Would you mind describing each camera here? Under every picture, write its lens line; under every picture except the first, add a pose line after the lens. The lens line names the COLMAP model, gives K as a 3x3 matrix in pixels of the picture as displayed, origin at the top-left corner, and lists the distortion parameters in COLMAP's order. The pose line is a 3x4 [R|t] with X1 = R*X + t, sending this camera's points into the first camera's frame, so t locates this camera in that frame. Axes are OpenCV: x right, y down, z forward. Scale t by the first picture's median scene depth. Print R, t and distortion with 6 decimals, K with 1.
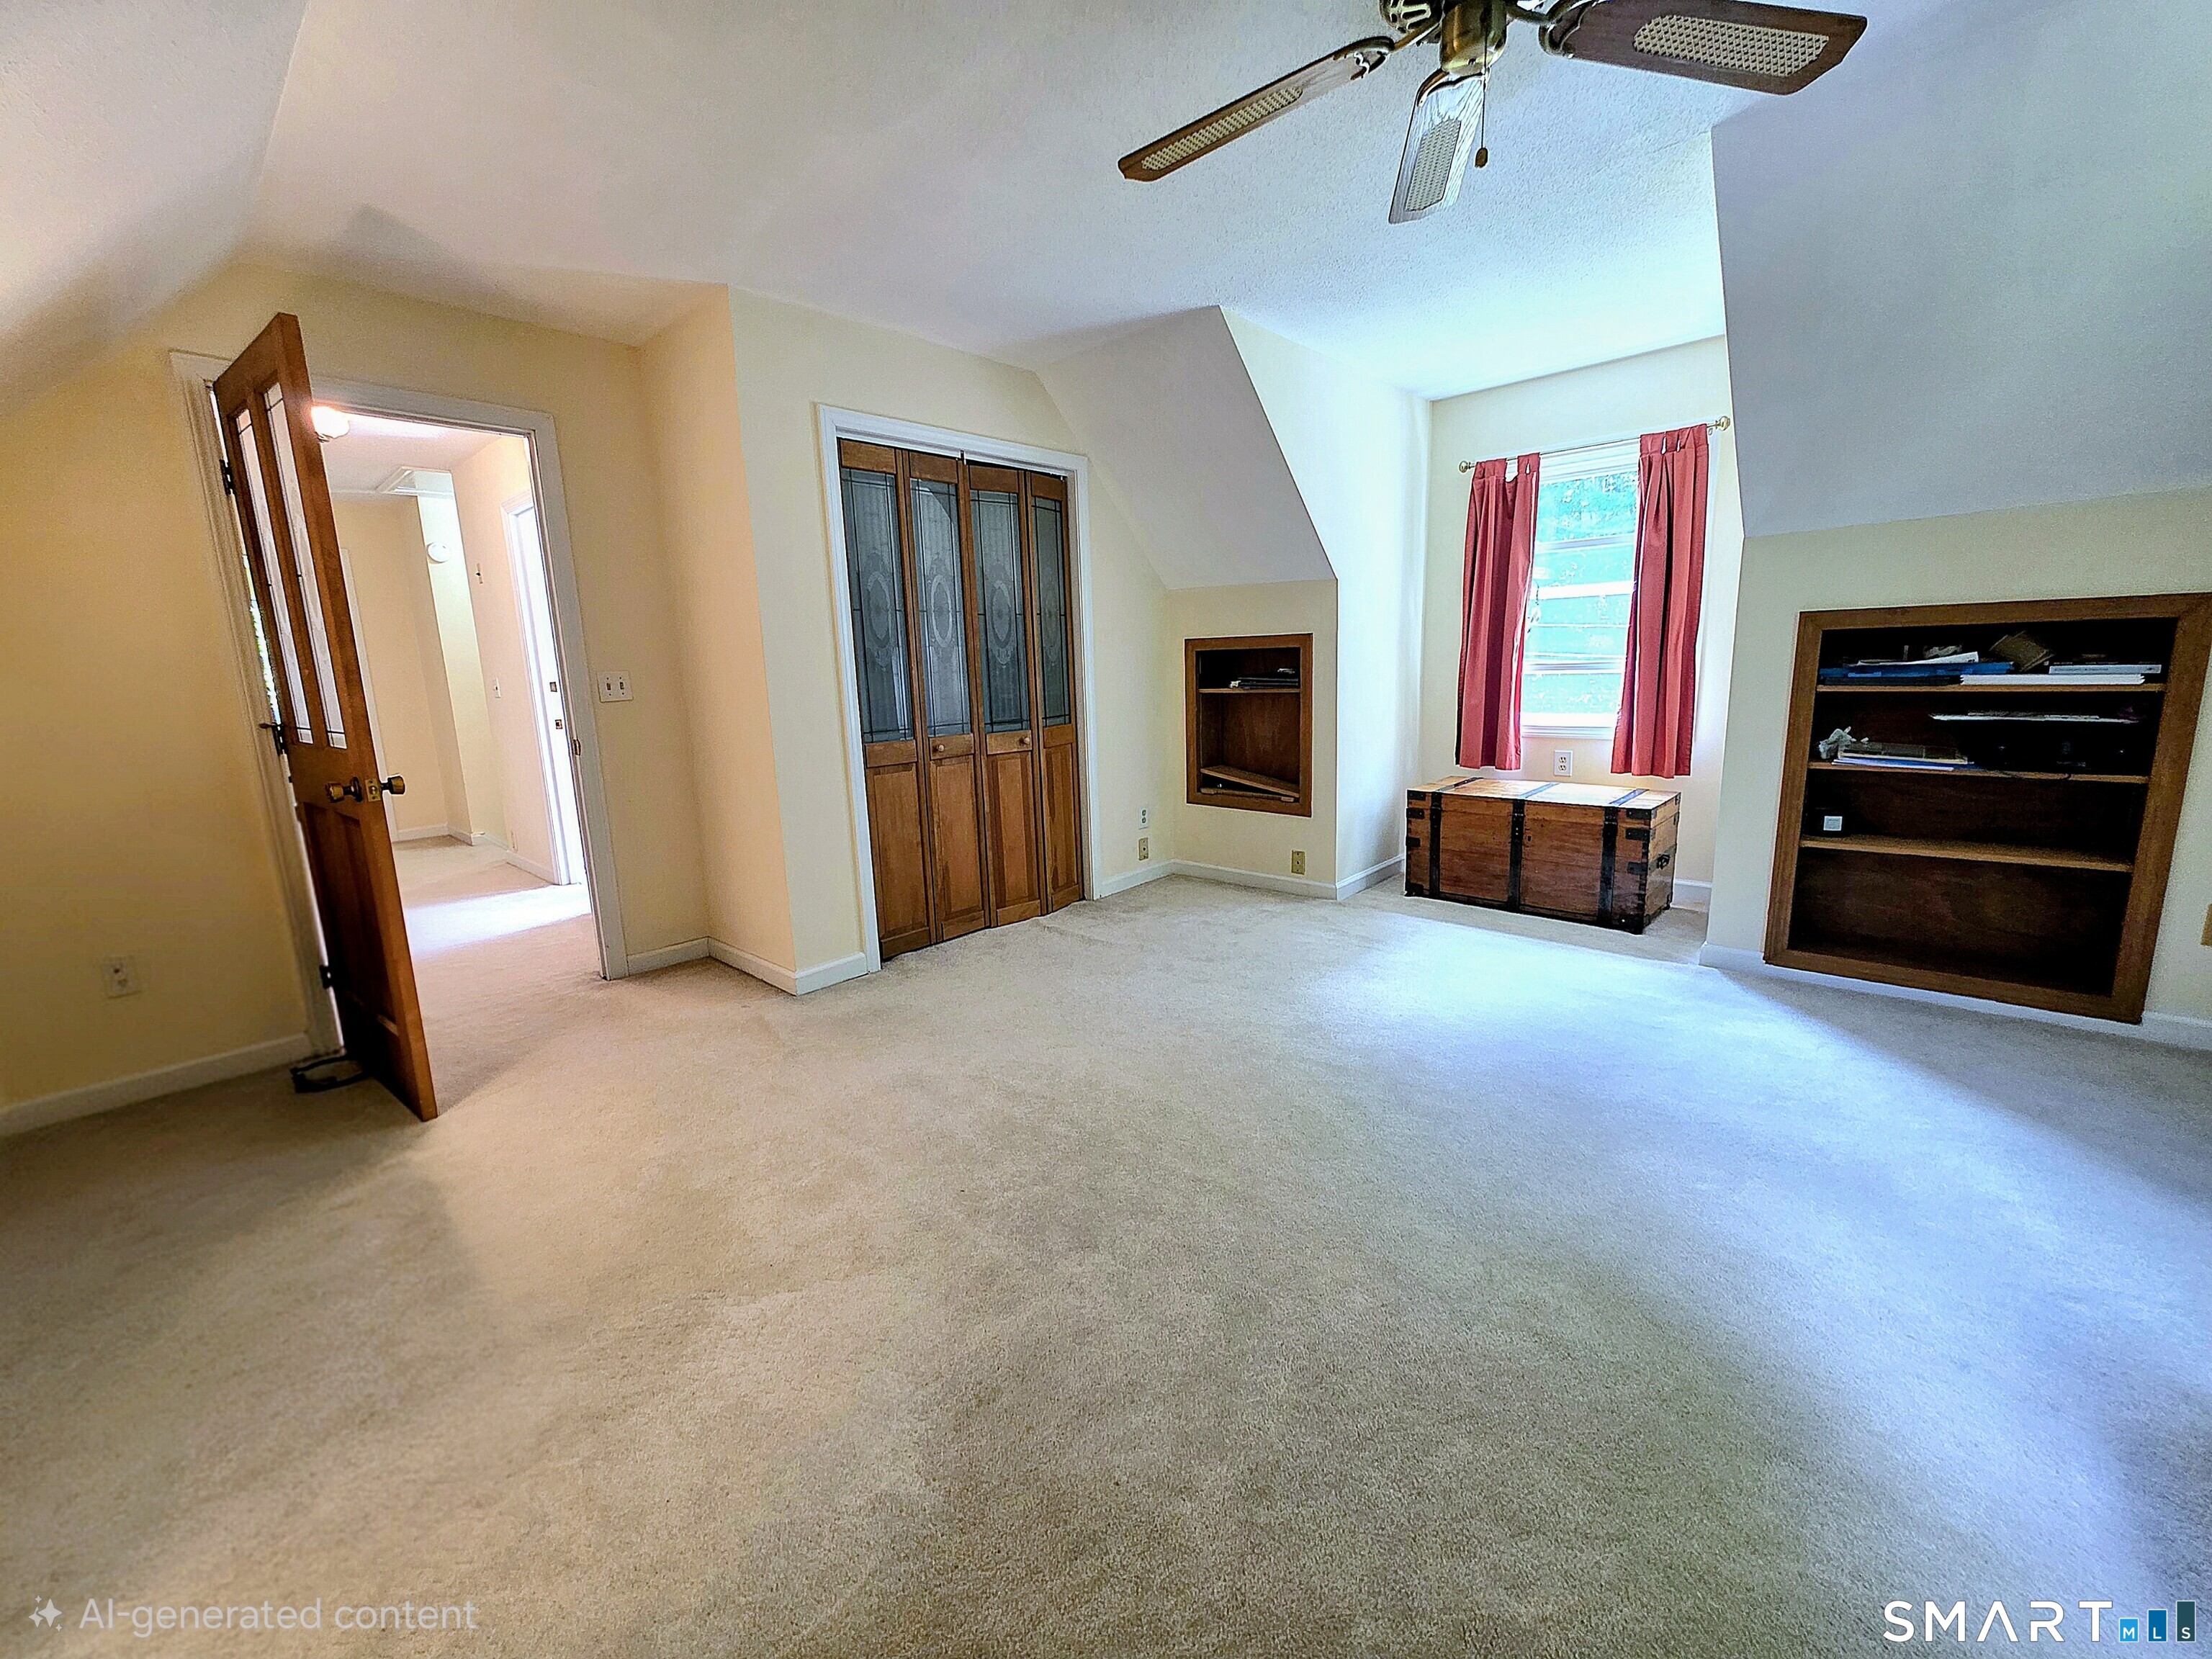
lens RADIAL K [[881.3, 0, 1105.7], [0, 881.3, 816.6], [0, 0, 1]] dist [0.002086, -0.000460]
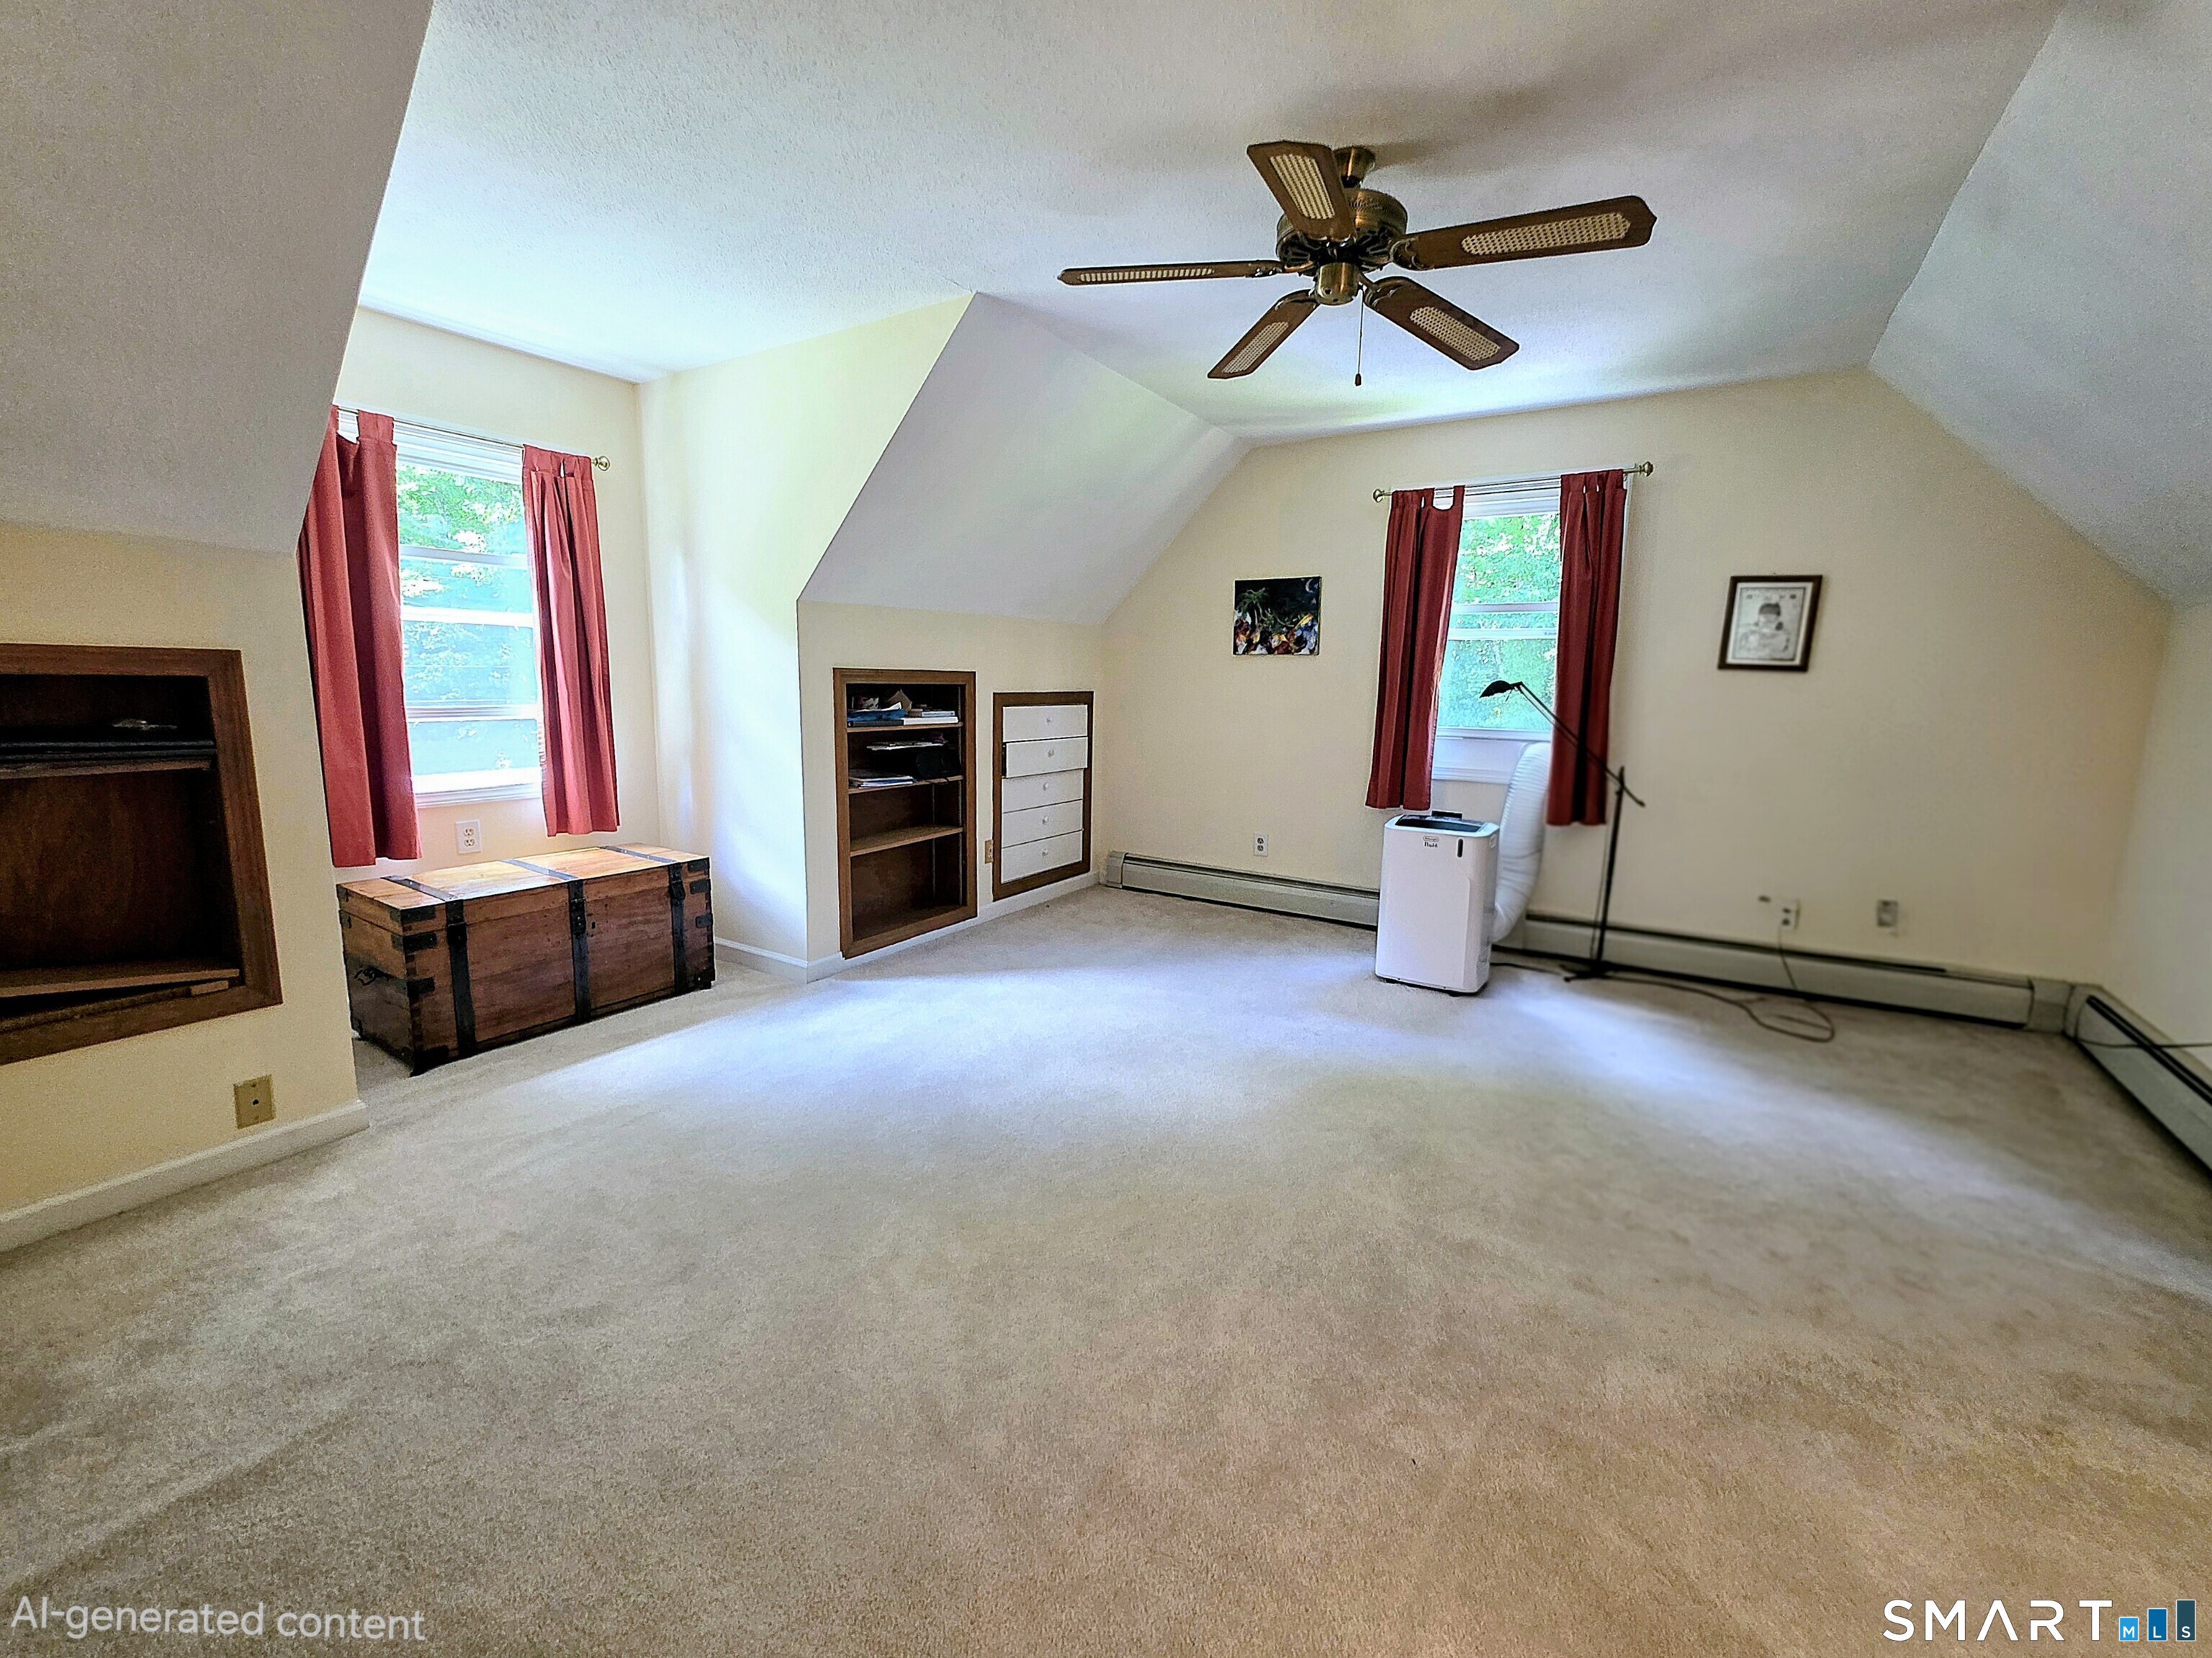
lens RADIAL K [[908.6, 0, 1102.7], [0, 908.6, 818.5], [0, 0, 1]] dist [0.001466, -0.000054]
pose [[-0.167385, -0.120169, 0.978541, -0.392696], [0.163234, 0.975467, 0.147713, -0.115479], [-0.972284, 0.184456, -0.143663, 0.639741]]
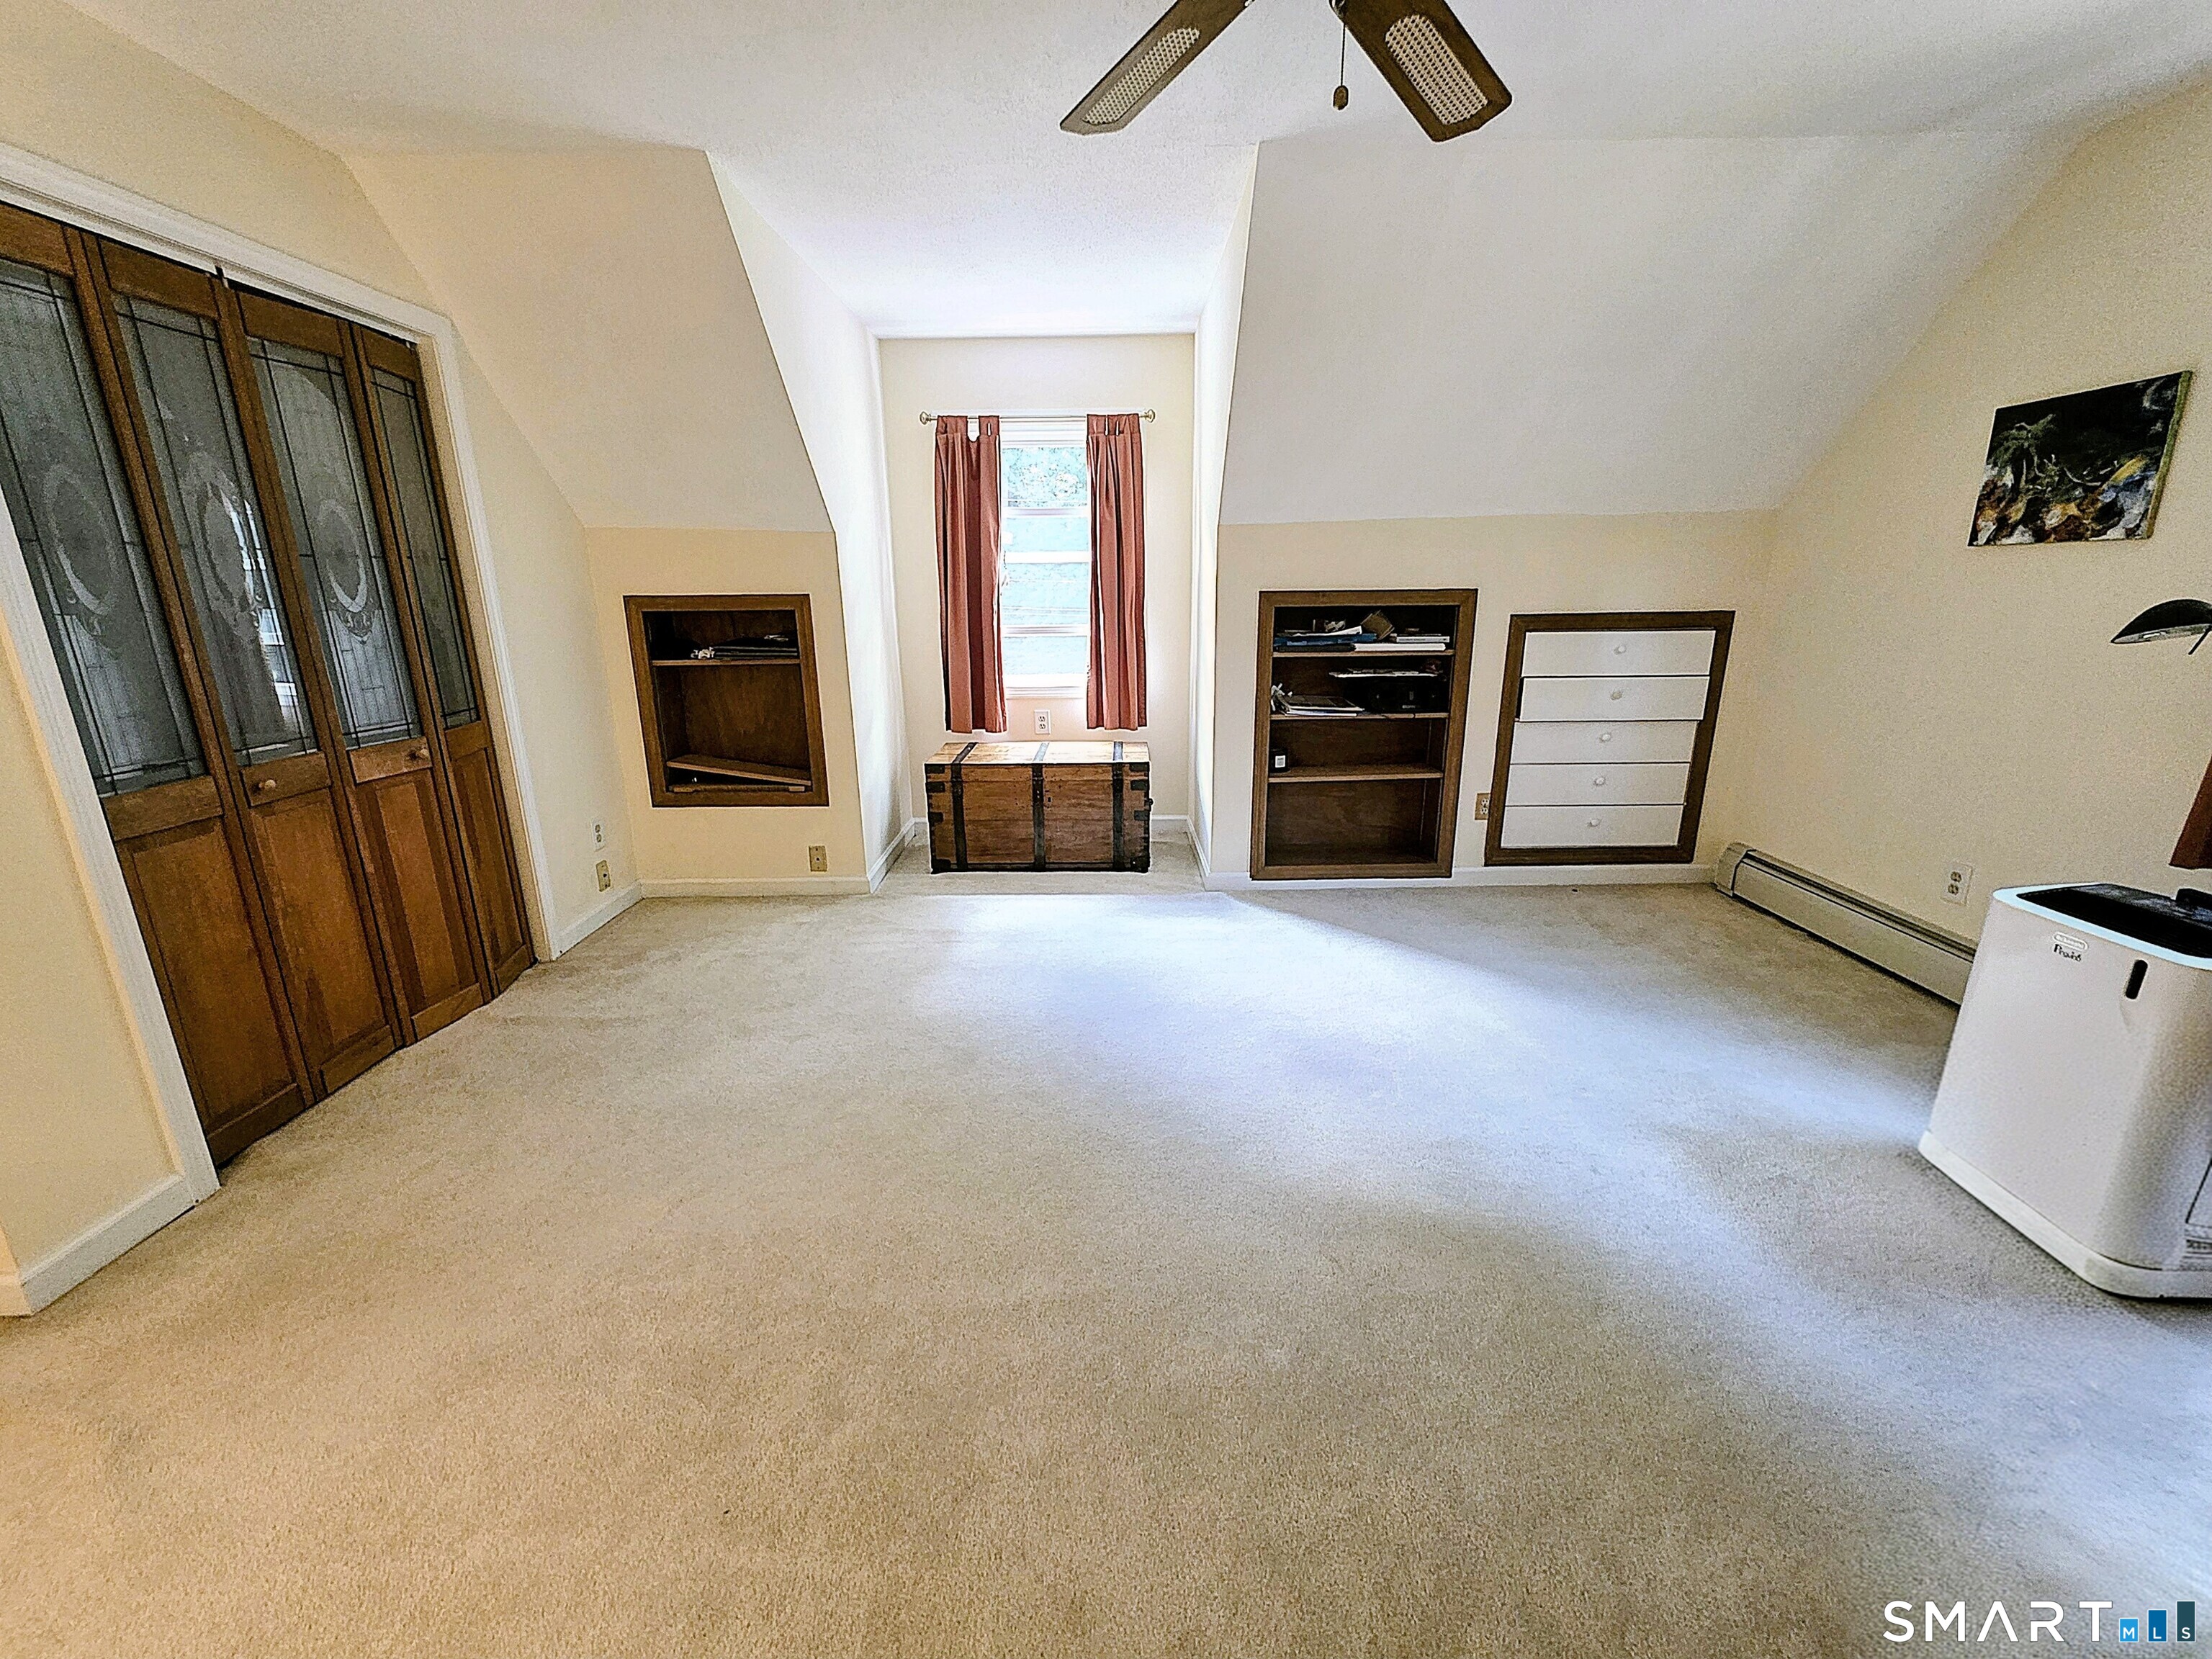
lens RADIAL K [[881.3, 0, 1105.7], [0, 881.3, 816.6], [0, 0, 1]] dist [0.002086, -0.000460]
pose [[0.738253, -0.147384, 0.658225, -0.155515], [0.105788, 0.989059, 0.102812, -0.054662], [-0.666176, -0.006270, 0.745768, 0.177612]]
